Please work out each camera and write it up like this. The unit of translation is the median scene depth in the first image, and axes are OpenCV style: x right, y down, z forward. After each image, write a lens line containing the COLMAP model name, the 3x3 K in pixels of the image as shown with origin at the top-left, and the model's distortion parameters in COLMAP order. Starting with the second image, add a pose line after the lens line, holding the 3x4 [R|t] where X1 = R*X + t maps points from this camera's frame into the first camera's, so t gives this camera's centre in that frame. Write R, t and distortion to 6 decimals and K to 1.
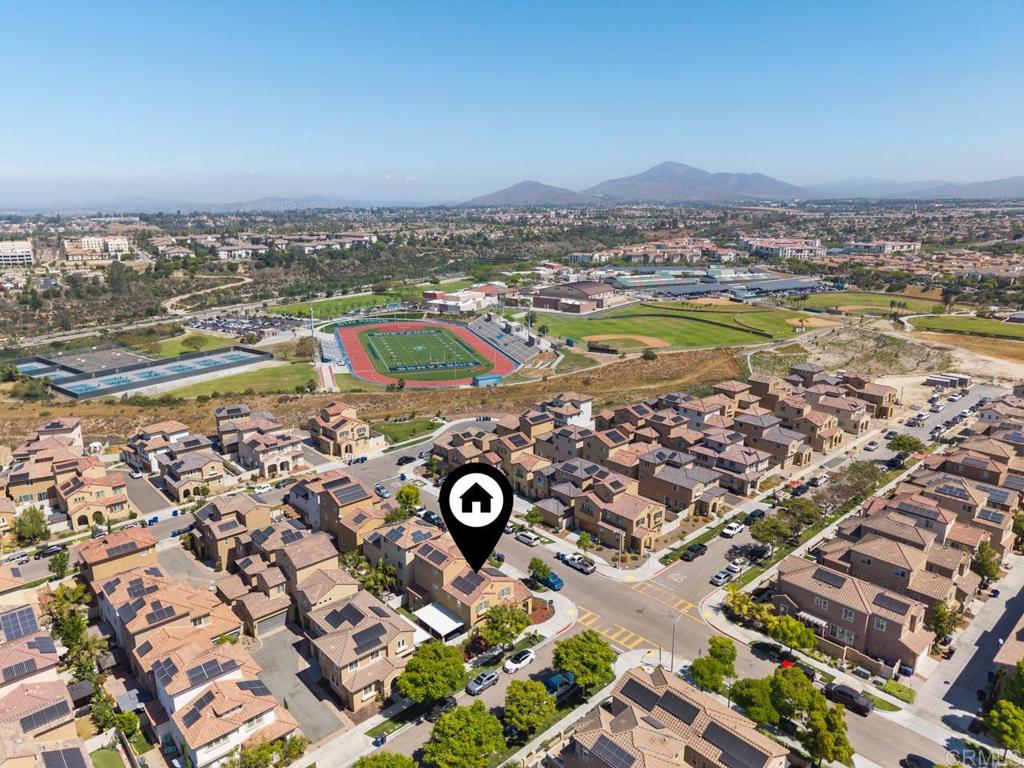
lens RADIAL K [[695.3, 0, 516.1], [0, 695.3, 382.7], [0, 0, 1]] dist [0.023501, -0.026436]
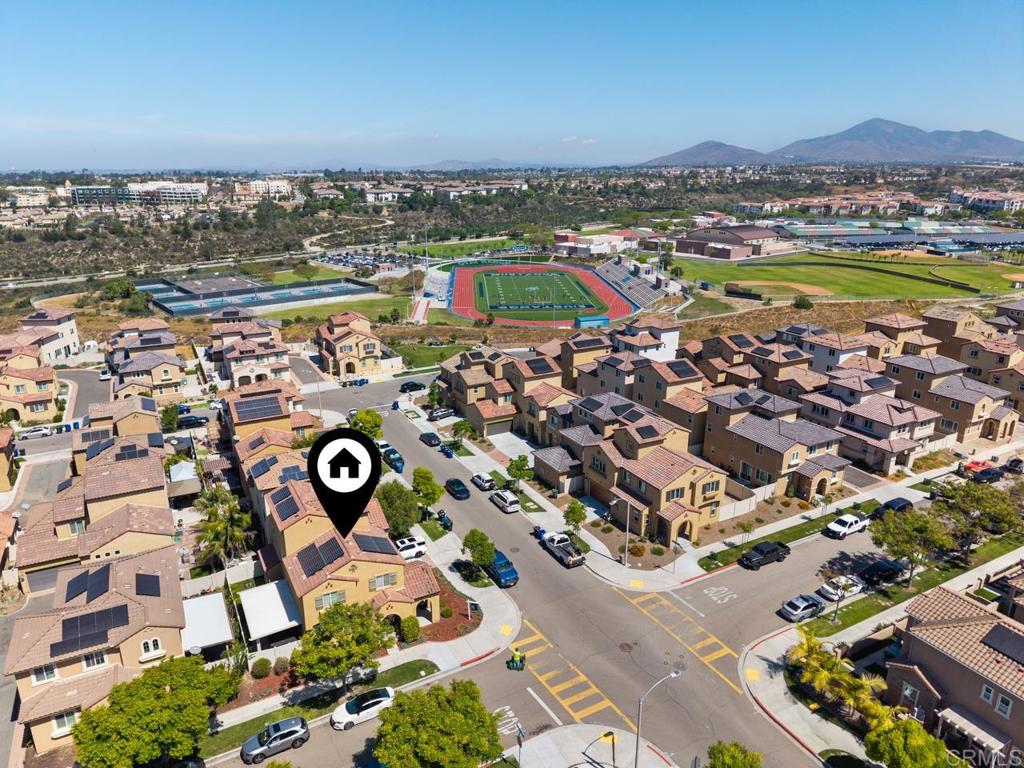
lens RADIAL K [[695.3, 0, 505.2], [0, 695.3, 390.5], [0, 0, 1]] dist [0.023501, -0.026436]
pose [[0.967850, 0.077285, -0.239358, 0.110512], [-0.062848, 0.995746, 0.067384, 0.050634], [0.243548, -0.050175, 0.968590, 0.245435]]
